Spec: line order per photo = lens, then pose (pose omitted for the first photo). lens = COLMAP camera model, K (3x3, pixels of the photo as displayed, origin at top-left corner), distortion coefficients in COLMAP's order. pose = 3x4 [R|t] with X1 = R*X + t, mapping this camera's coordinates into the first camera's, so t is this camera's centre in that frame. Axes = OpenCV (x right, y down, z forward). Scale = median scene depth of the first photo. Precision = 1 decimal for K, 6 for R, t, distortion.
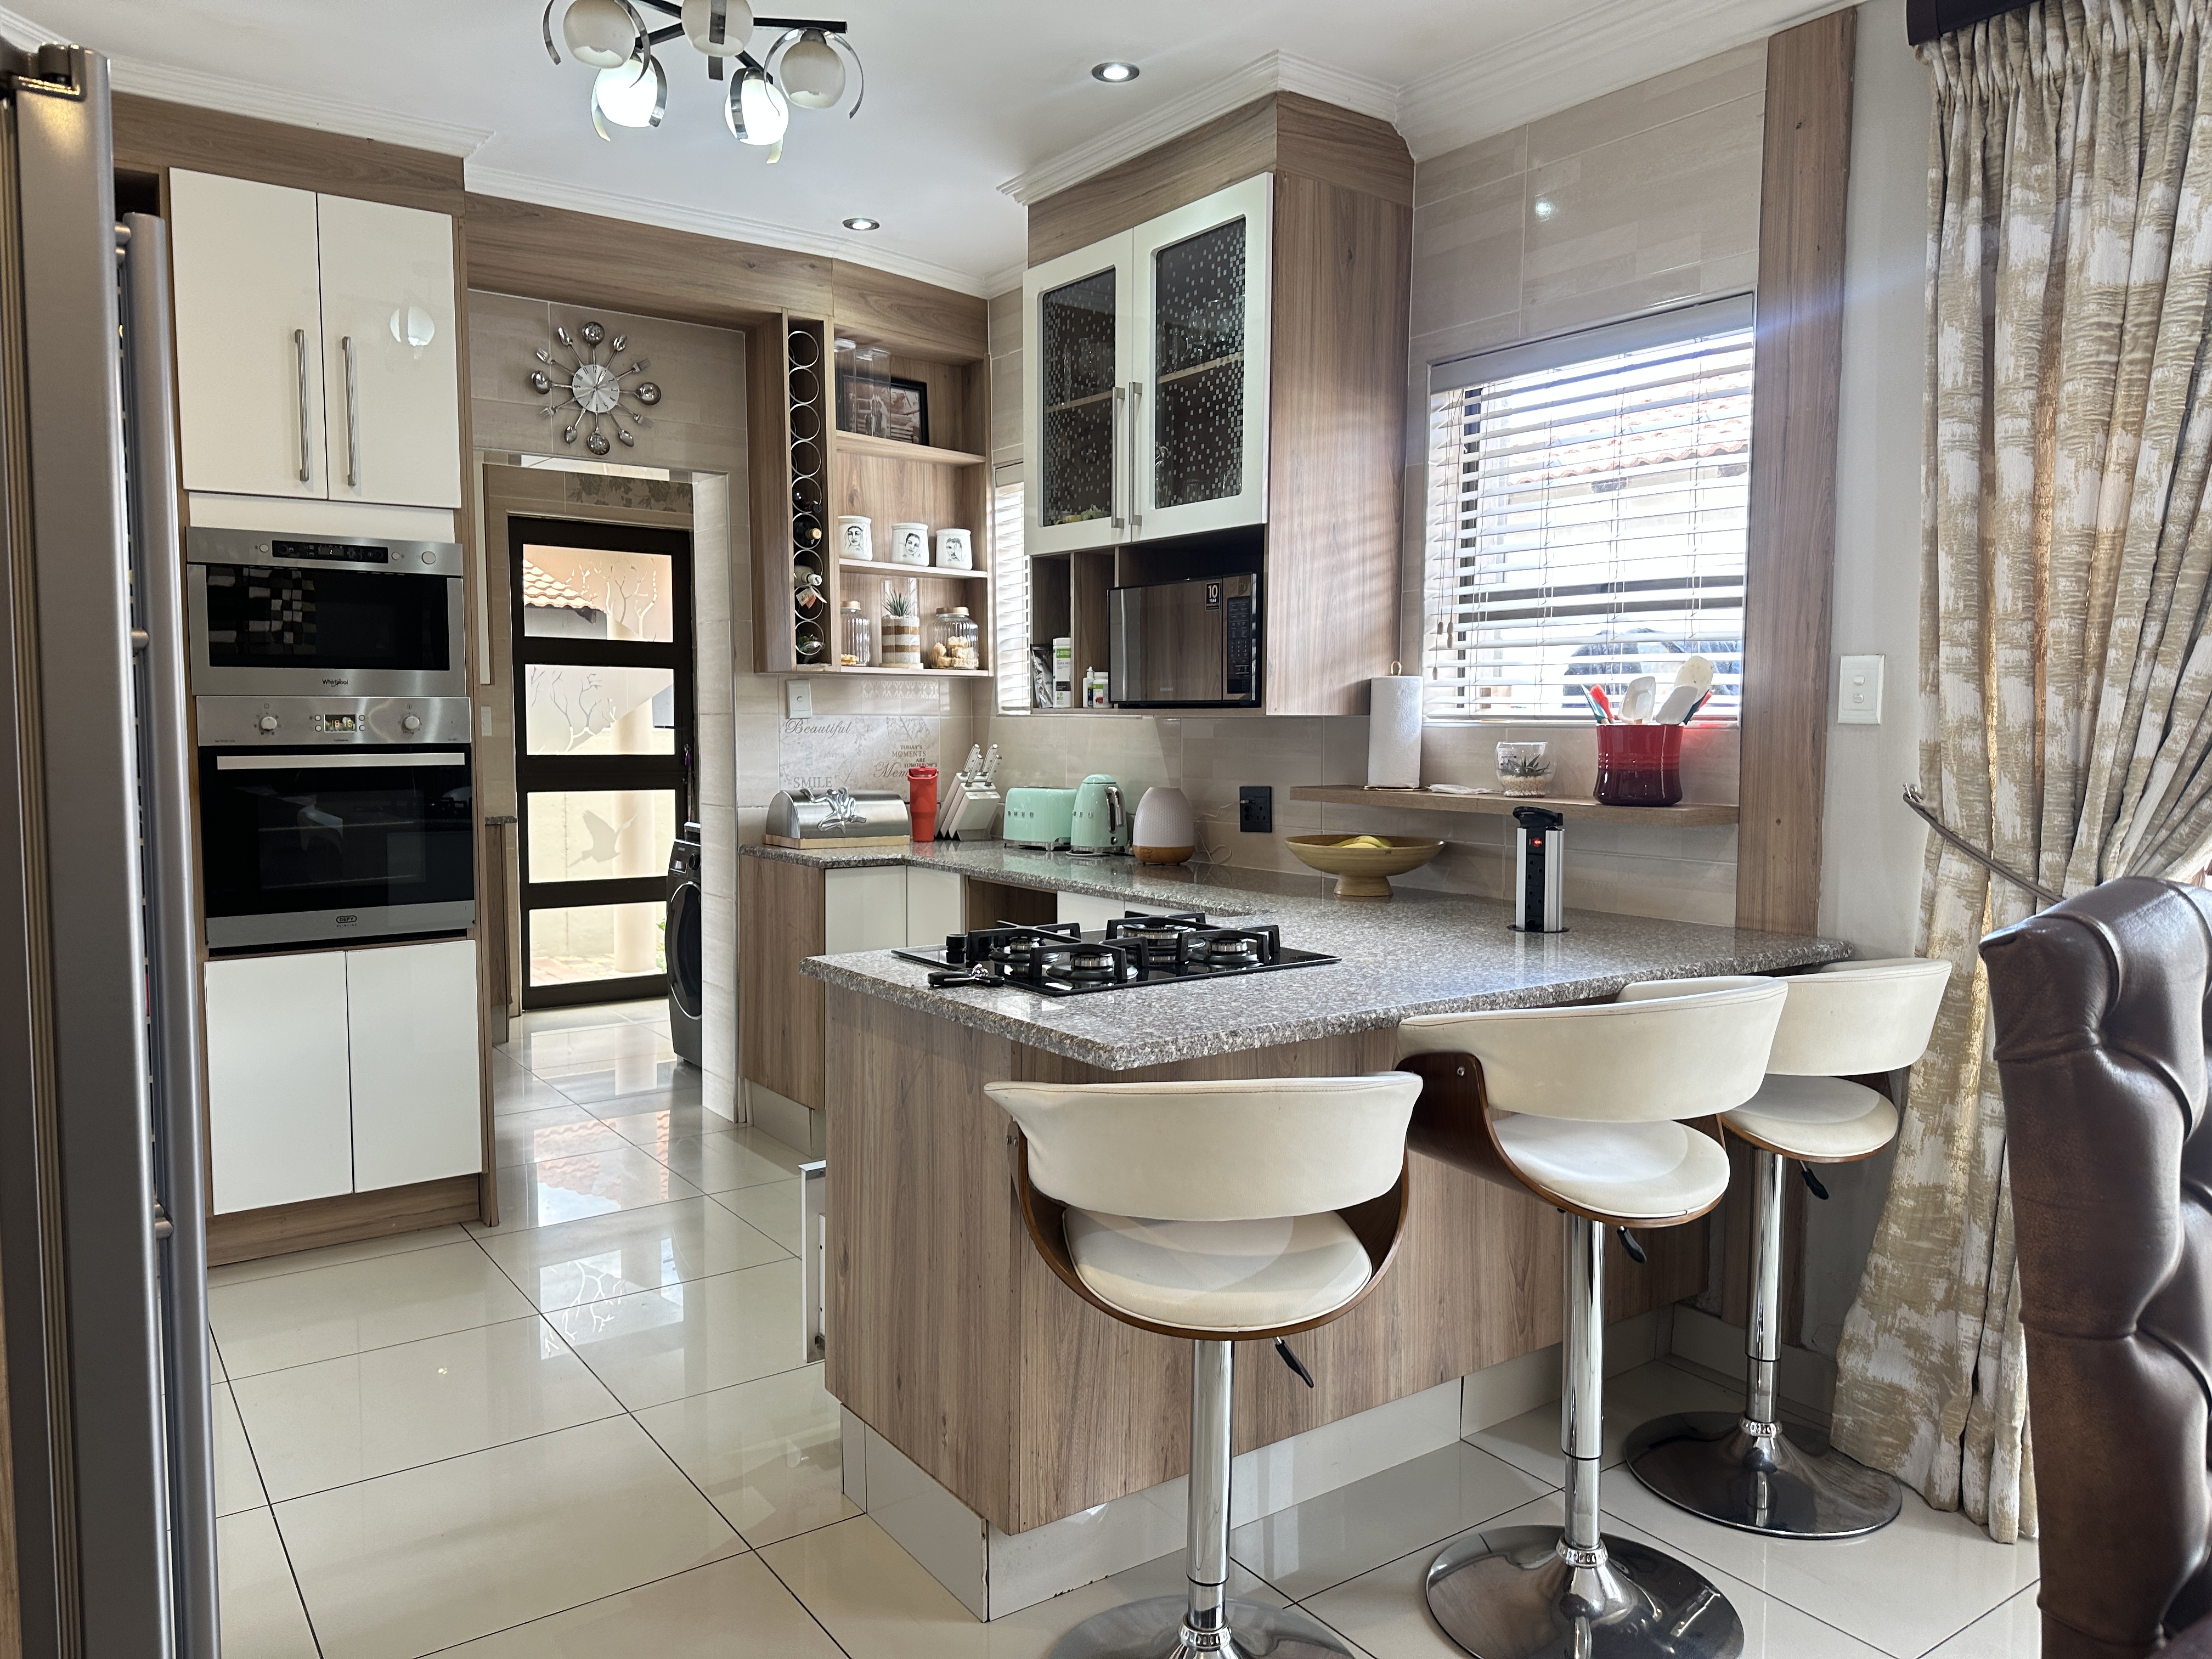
lens RADIAL K [[1559.4, 0, 1134.4], [0, 1559.4, 821.9], [0, 0, 1]] dist [0.075176, -0.086500]
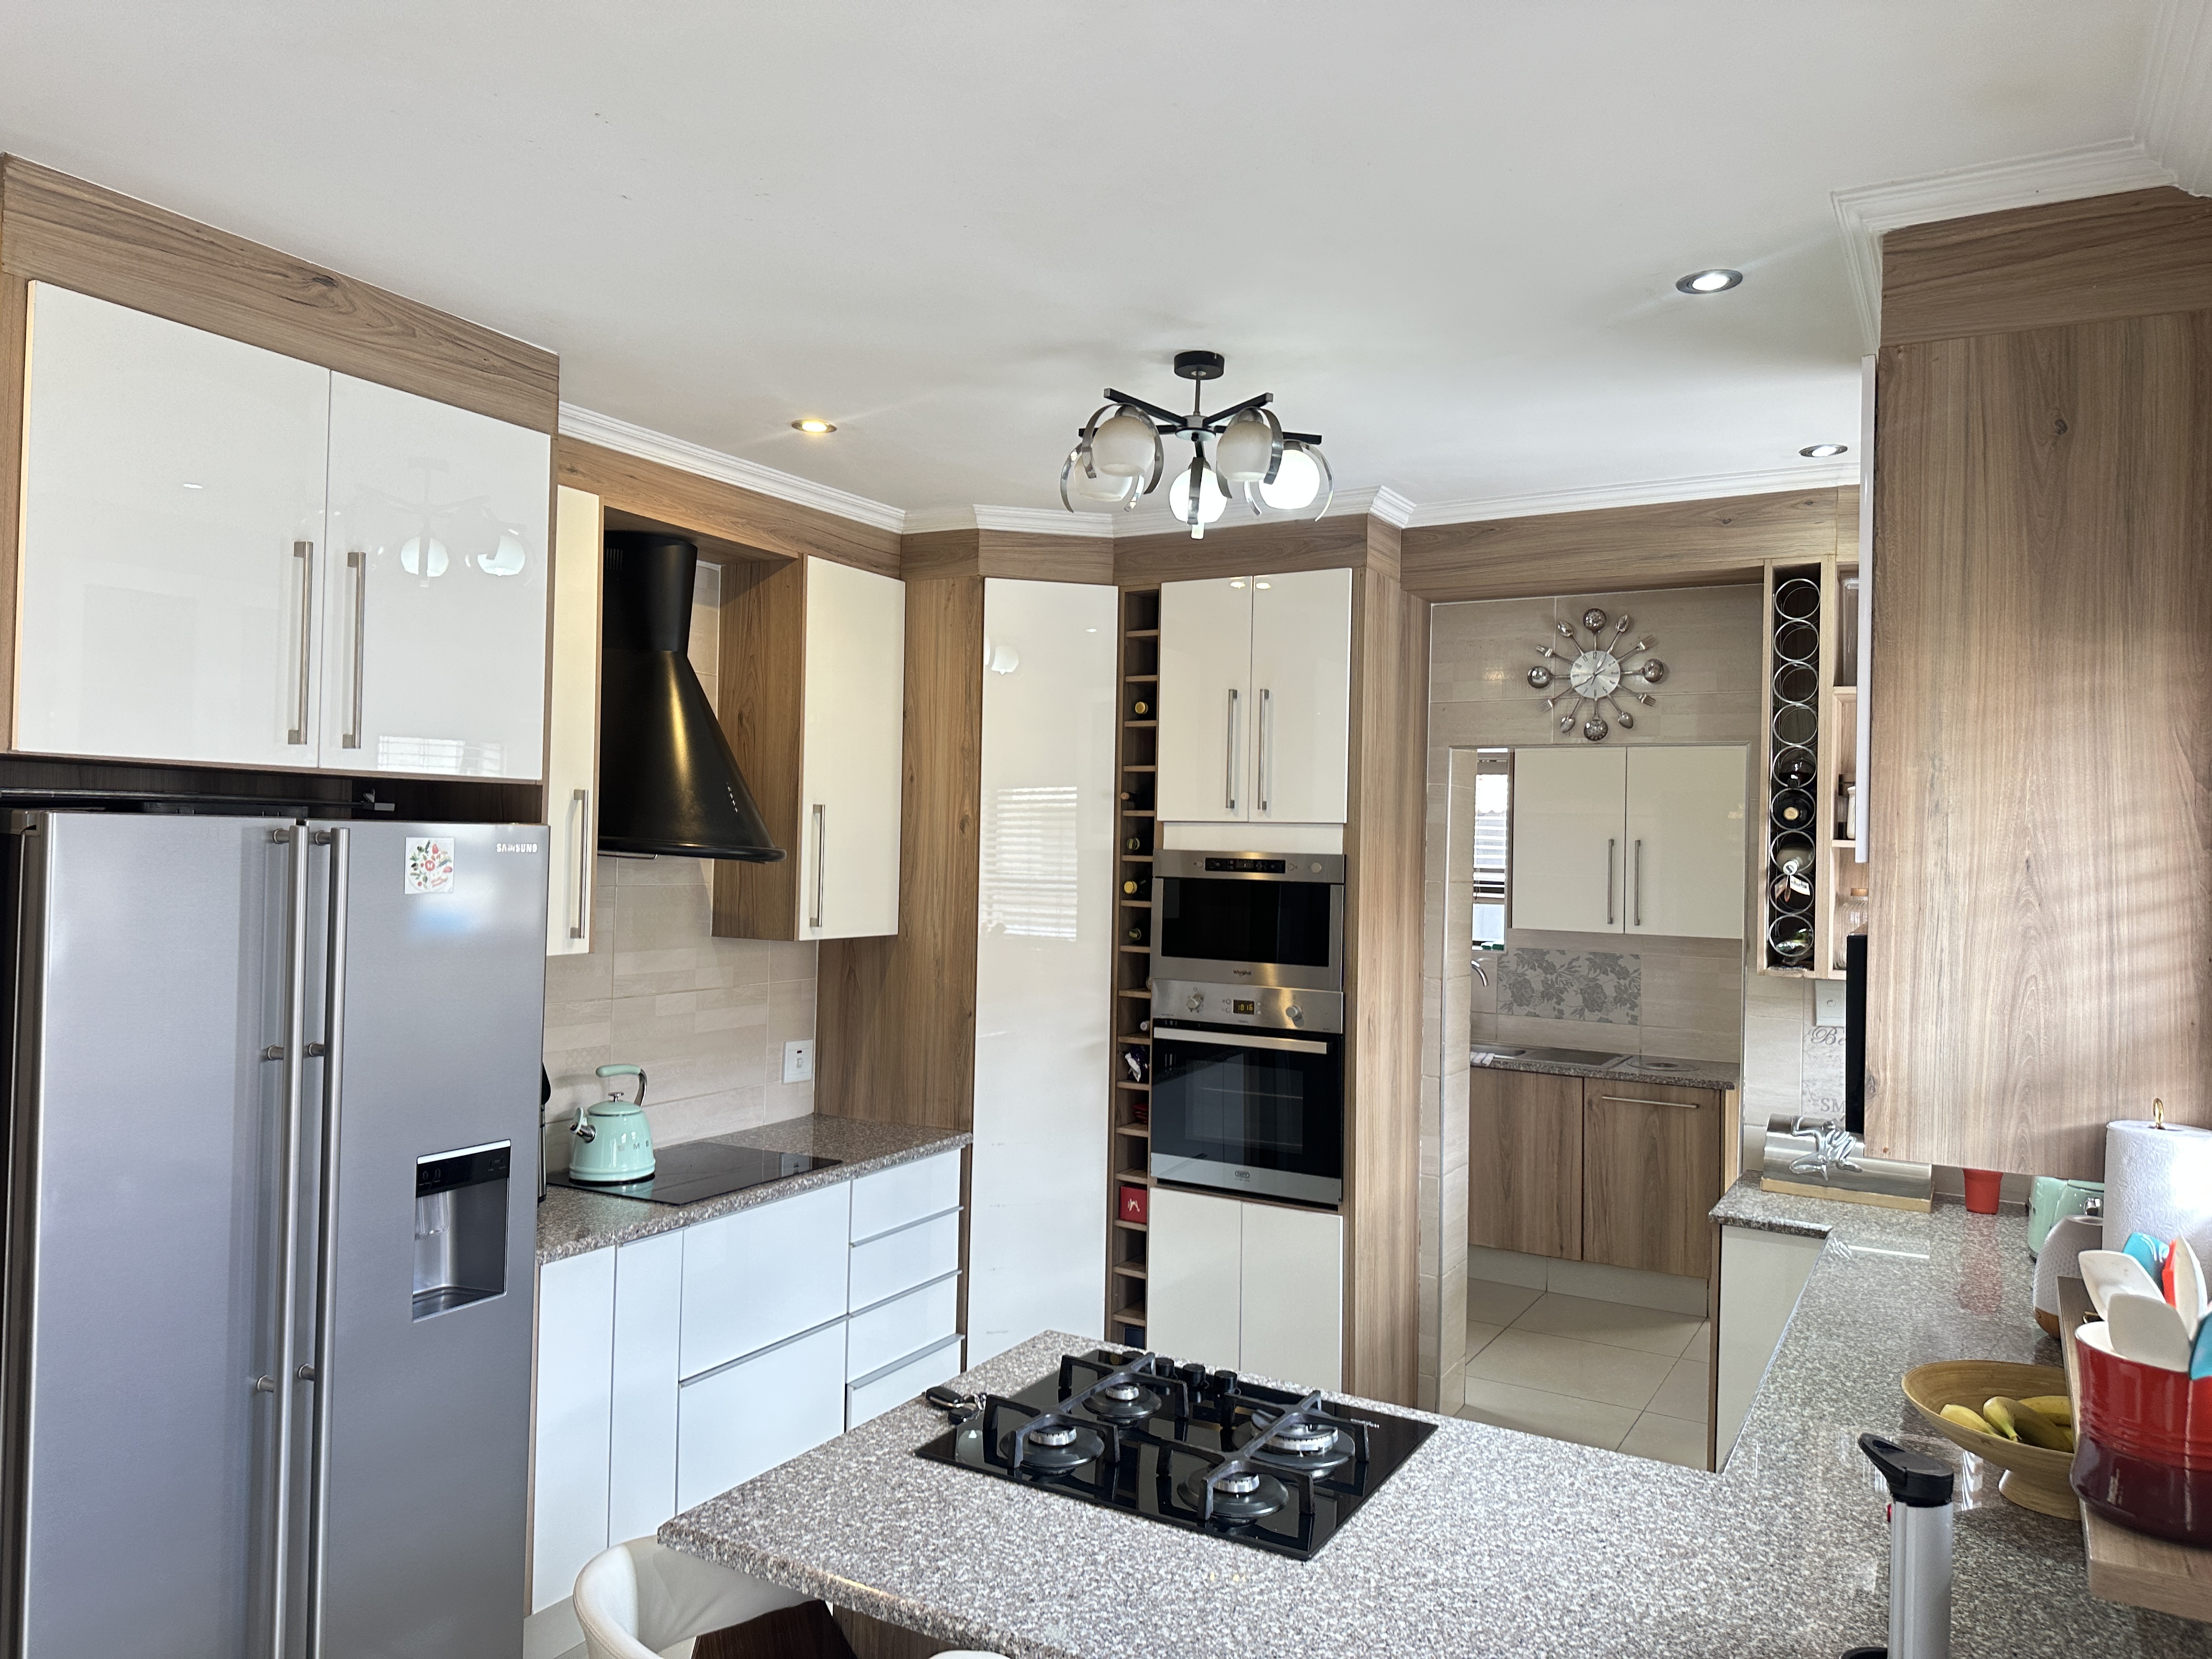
lens RADIAL K [[1559.4, 0, 1060.5], [0, 1559.4, 835.2], [0, 0, 1]] dist [0.075176, -0.086500]
pose [[0.390266, 0.004375, -0.920692, 0.551453], [-0.086109, 0.995779, -0.031769, -0.149553], [0.916667, 0.091678, 0.388995, 0.421598]]
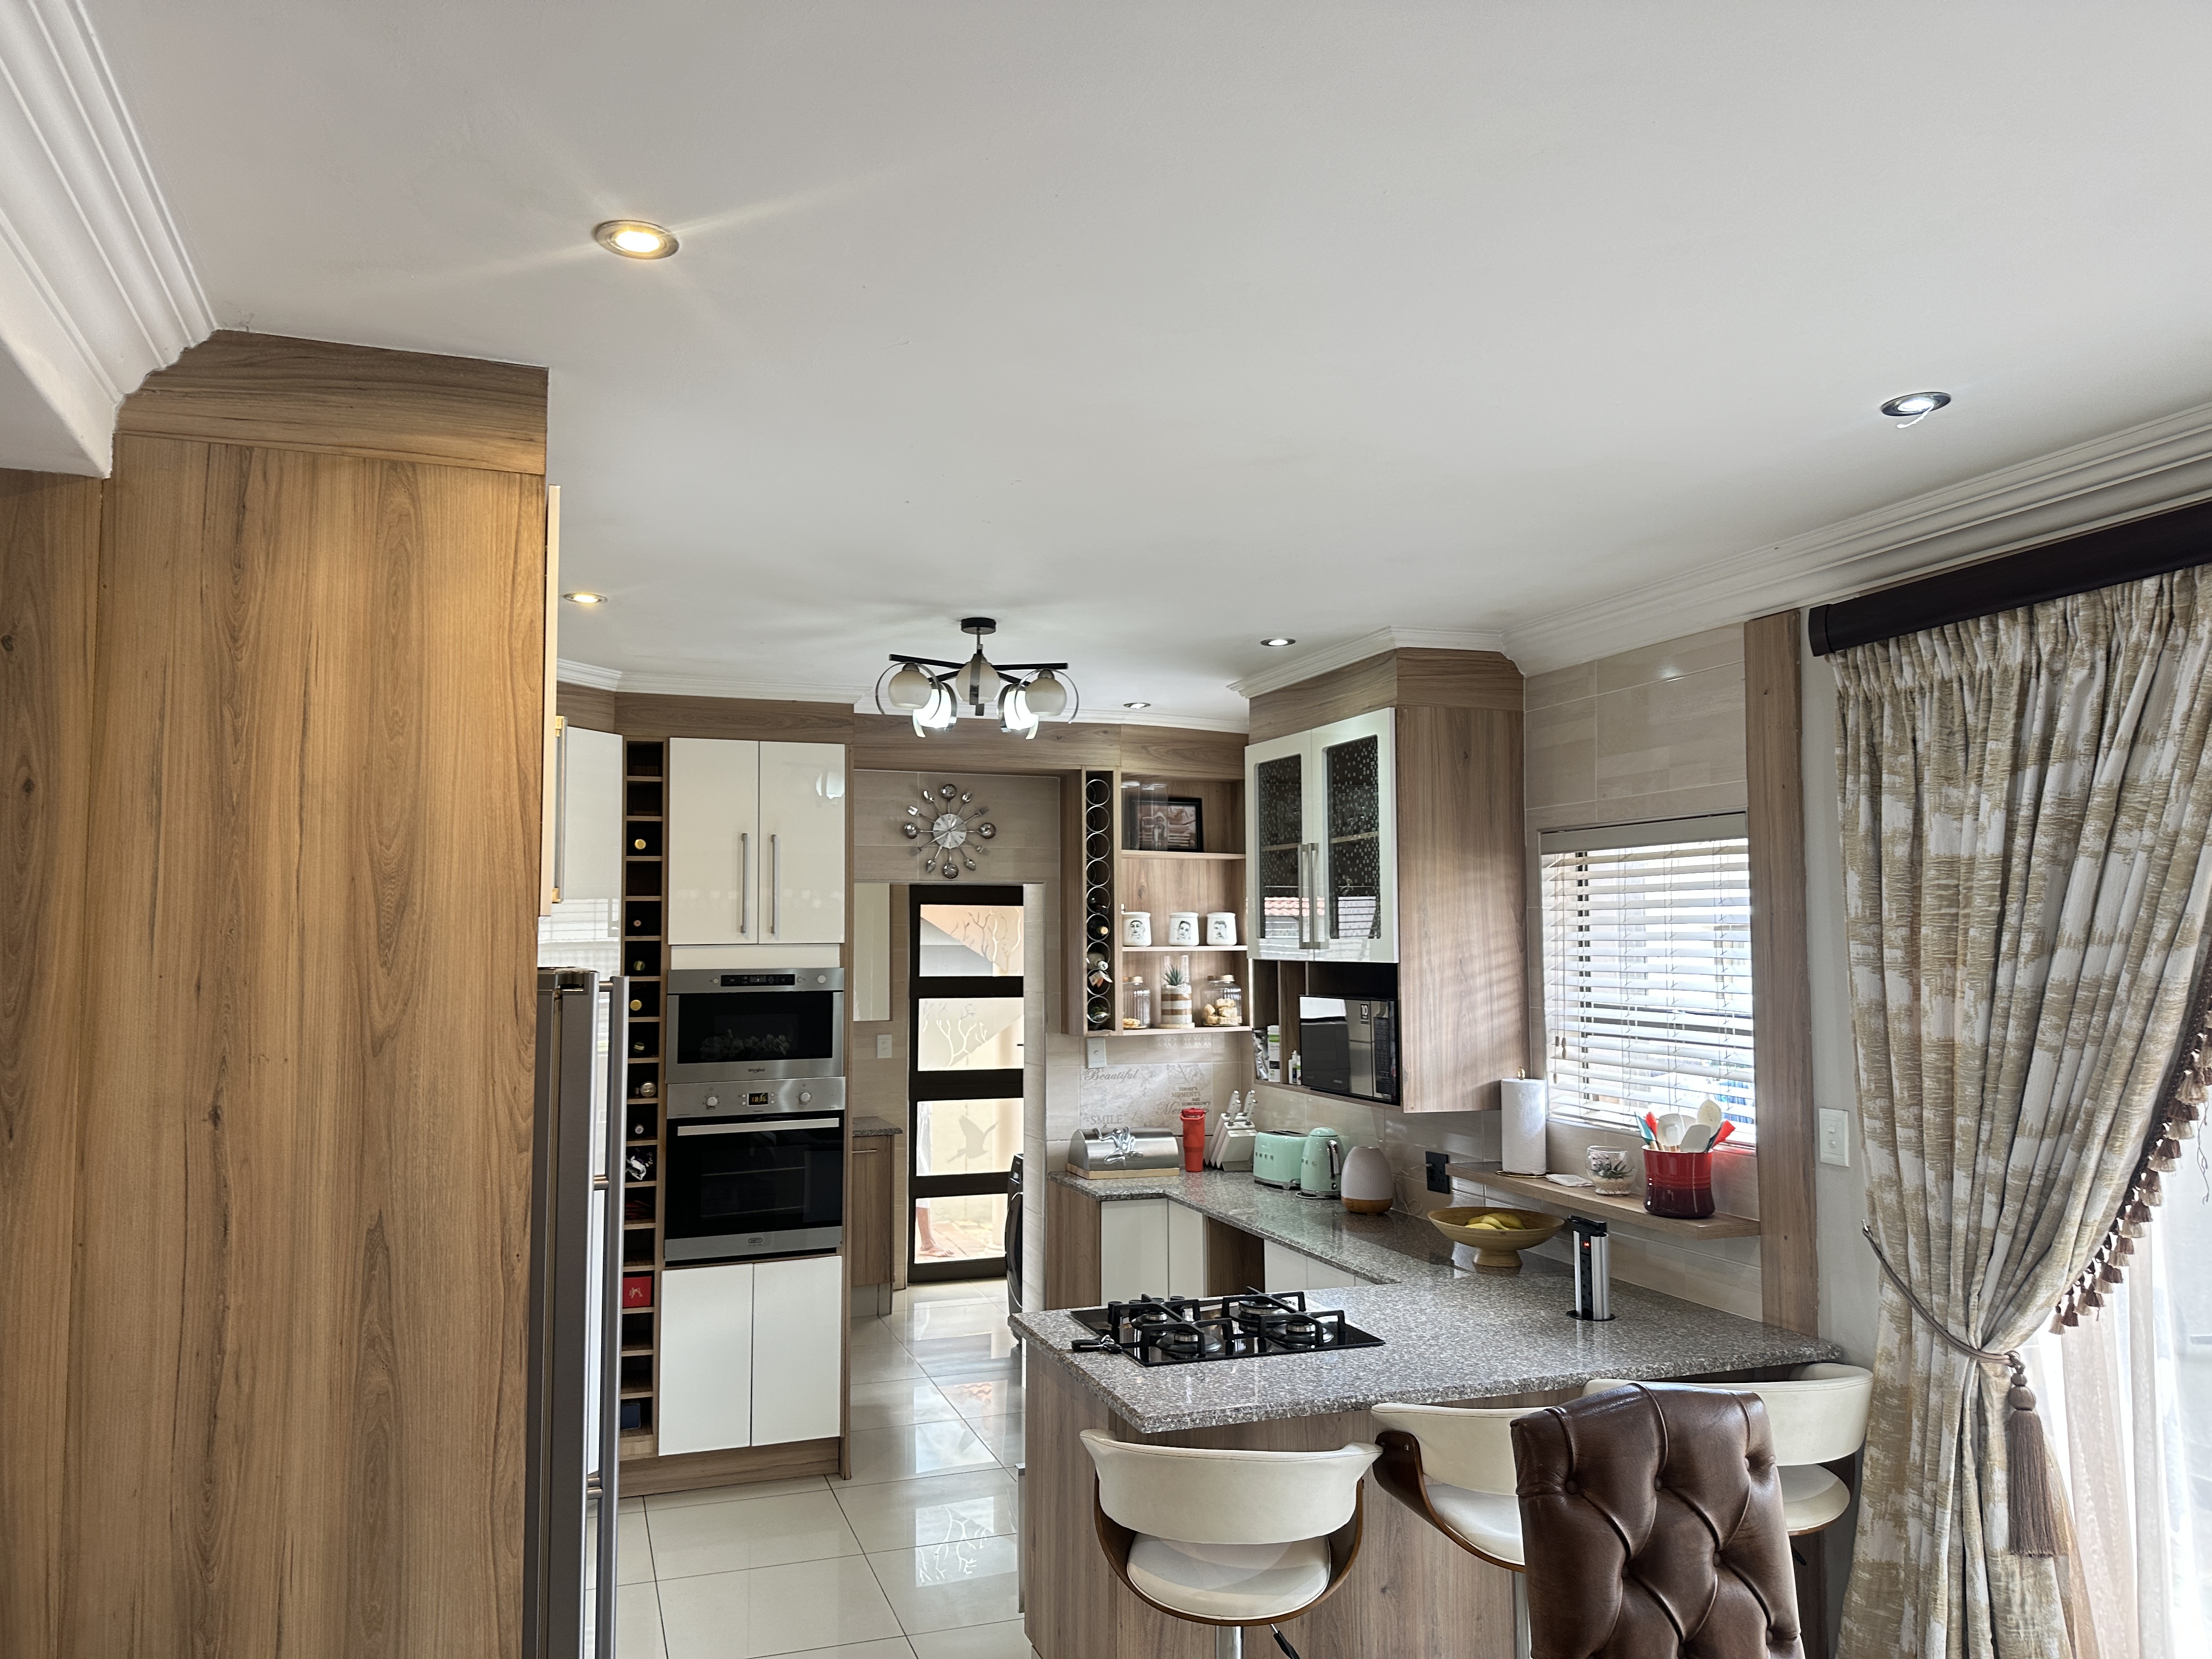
lens RADIAL K [[1559.4, 0, 1104.3], [0, 1559.4, 849.5], [0, 0, 1]] dist [0.075176, -0.086500]
pose [[0.958318, -0.025544, -0.284560, 0.216261], [-0.011991, 0.991522, -0.129387, -0.112073], [0.285453, 0.127406, 0.949887, -0.300570]]
